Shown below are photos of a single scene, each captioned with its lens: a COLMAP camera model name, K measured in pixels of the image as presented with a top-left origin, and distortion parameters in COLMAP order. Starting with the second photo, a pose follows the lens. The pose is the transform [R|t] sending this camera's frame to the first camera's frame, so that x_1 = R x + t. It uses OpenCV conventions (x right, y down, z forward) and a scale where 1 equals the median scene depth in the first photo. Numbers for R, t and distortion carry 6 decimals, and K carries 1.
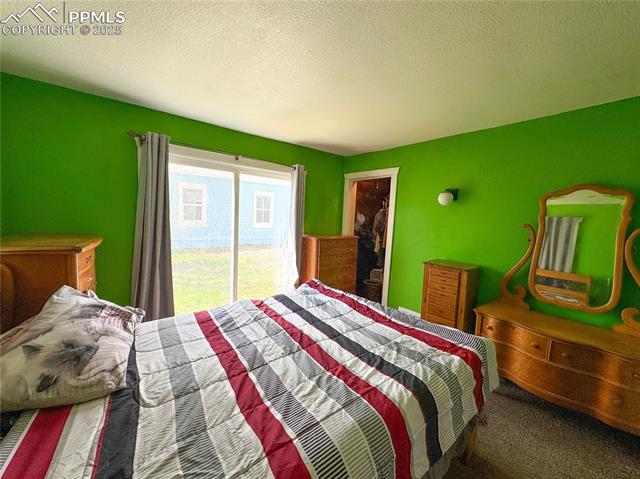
lens RADIAL K [[256.6, 0, 320.2], [0, 256.6, 236.0], [0, 0, 1]] dist [-0.002805, 0.000134]
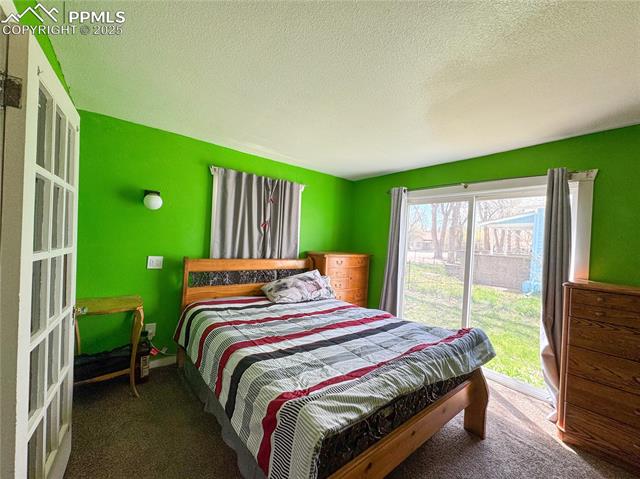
lens RADIAL K [[256.6, 0, 319.9], [0, 256.6, 239.7], [0, 0, 1]] dist [-0.002805, 0.000134]
pose [[-0.007483, -0.039867, -0.999177, 1.032095], [-0.132828, 0.990390, -0.038522, 0.009066], [0.991111, 0.132431, -0.012707, 0.796142]]
